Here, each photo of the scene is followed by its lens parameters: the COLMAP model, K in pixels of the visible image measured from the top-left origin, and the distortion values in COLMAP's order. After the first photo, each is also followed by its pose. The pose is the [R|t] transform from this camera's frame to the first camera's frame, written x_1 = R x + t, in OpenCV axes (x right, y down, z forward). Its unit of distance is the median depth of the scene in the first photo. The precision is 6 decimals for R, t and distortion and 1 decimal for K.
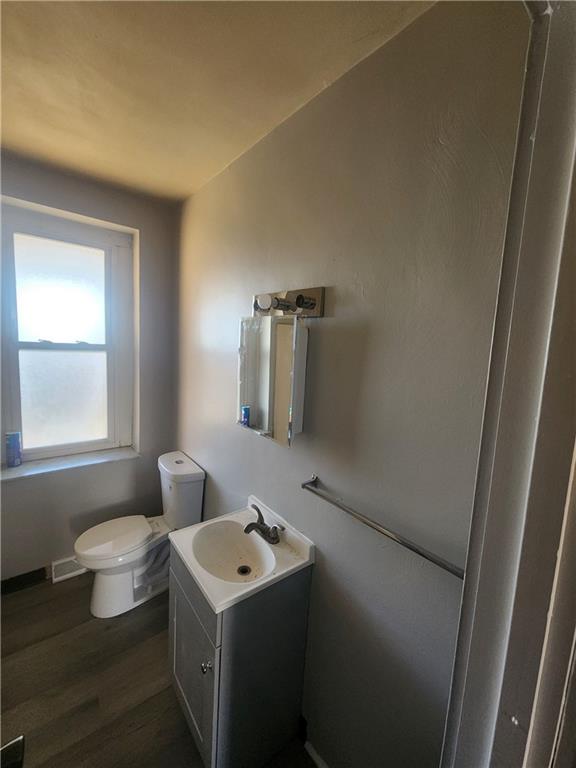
lens RADIAL K [[314.9, 0, 290.9], [0, 314.9, 385.5], [0, 0, 1]] dist [0.006618, -0.004841]
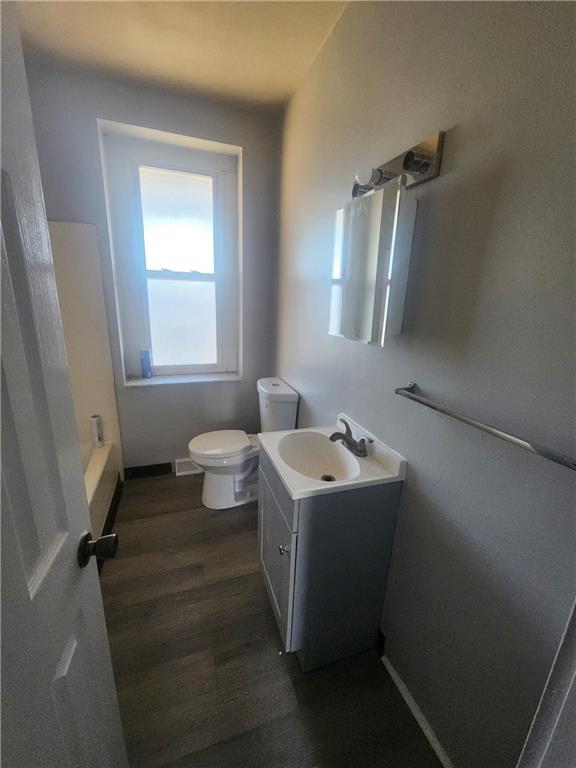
lens RADIAL K [[314.9, 0, 288.1], [0, 314.9, 386.9], [0, 0, 1]] dist [0.006618, -0.004841]
pose [[0.941591, 0.065213, -0.330385, 0.035210], [-0.023128, 0.991277, 0.129749, 0.165280], [0.335964, -0.114530, 0.934886, 0.074734]]
